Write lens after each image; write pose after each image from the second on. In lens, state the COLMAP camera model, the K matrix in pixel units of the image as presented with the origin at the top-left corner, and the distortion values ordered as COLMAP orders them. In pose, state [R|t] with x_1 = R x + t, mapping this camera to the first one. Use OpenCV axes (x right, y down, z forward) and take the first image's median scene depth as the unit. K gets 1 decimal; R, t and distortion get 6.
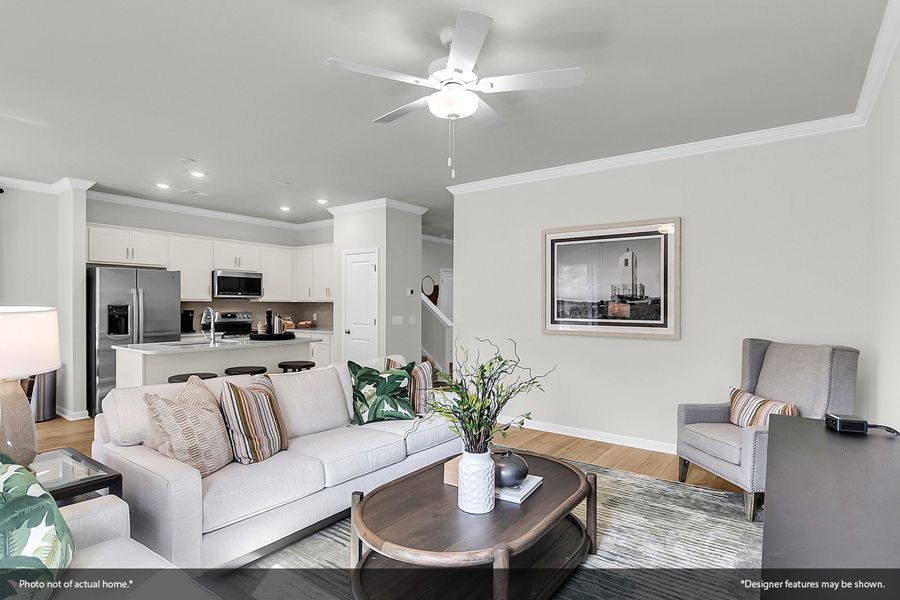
lens RADIAL K [[425.9, 0, 452.0], [0, 425.9, 304.4], [0, 0, 1]] dist [-0.000701, 0.009447]
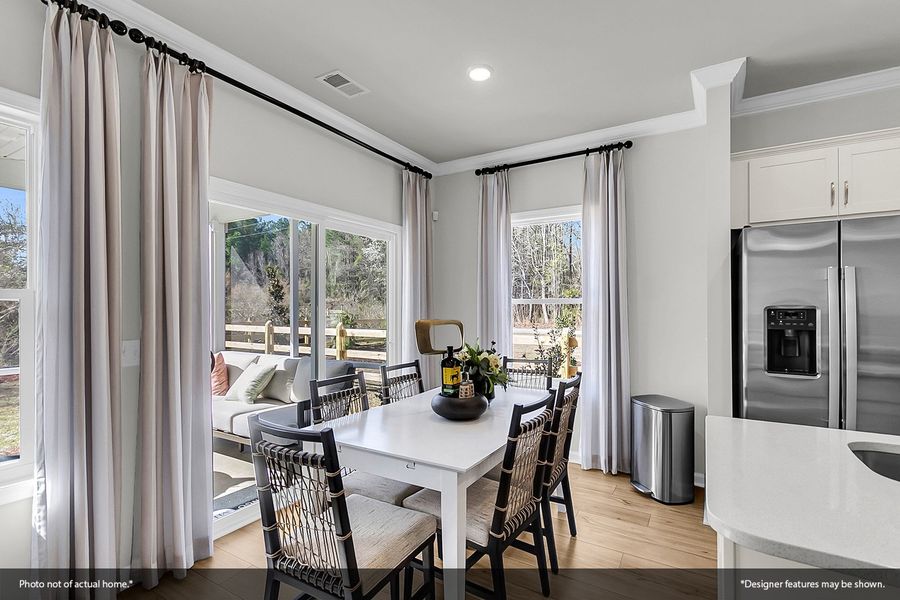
lens RADIAL K [[407.2, 0, 446.0], [0, 407.2, 305.8], [0, 0, 1]] dist [0.008634, 0.000689]
pose [[0.157956, -0.004415, -0.987436, -0.409303], [0.003813, 0.999985, -0.003861, 0.000145], [0.987439, -0.003155, 0.157970, 0.566893]]
